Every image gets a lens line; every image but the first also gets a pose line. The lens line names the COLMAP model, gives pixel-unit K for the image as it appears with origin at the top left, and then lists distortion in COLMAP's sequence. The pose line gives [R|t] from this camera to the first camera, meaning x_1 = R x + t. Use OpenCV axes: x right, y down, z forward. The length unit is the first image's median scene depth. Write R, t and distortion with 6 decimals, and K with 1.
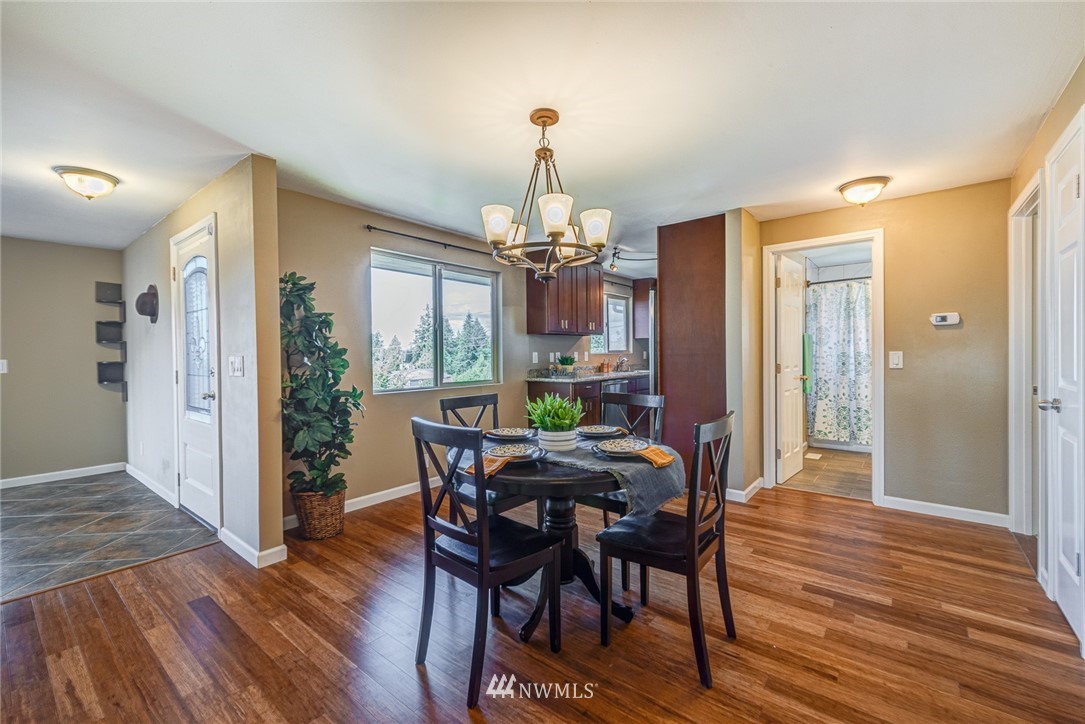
lens RADIAL K [[453.1, 0, 546.4], [0, 453.1, 360.5], [0, 0, 1]] dist [0.001085, 0.000037]
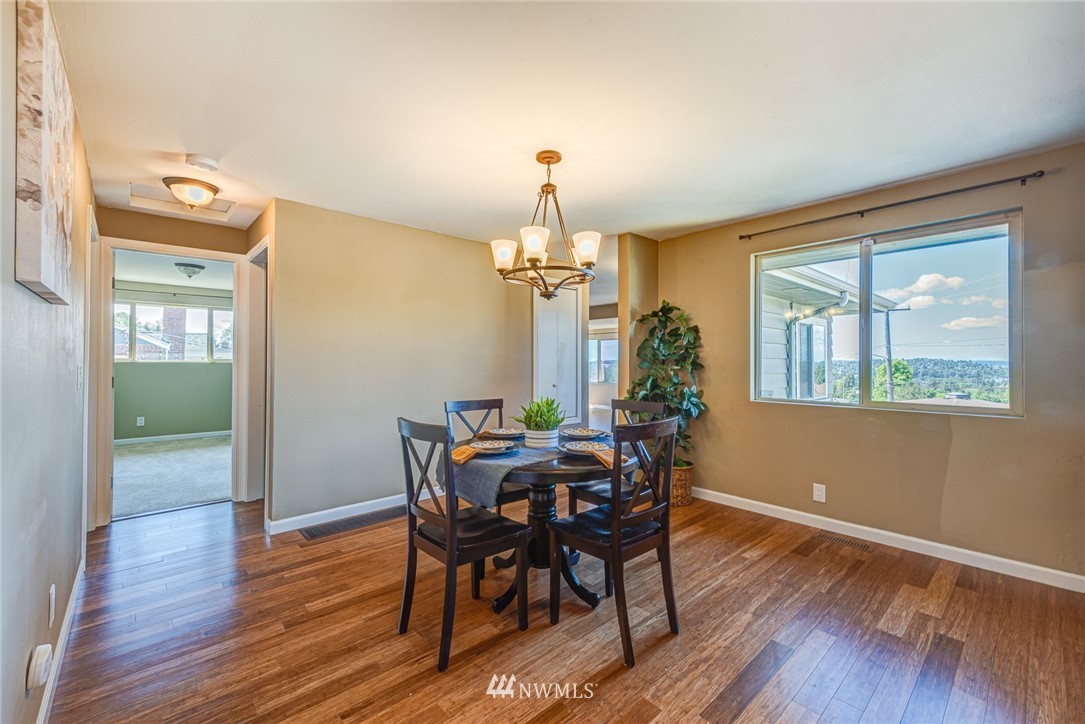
lens RADIAL K [[453.1, 0, 545.2], [0, 453.1, 359.4], [0, 0, 1]] dist [0.001085, 0.000037]
pose [[-0.160405, 0.001163, -0.987051, 0.640555], [-0.009378, 0.999952, 0.002702, -0.014592], [0.987007, 0.009689, -0.160386, 0.669147]]
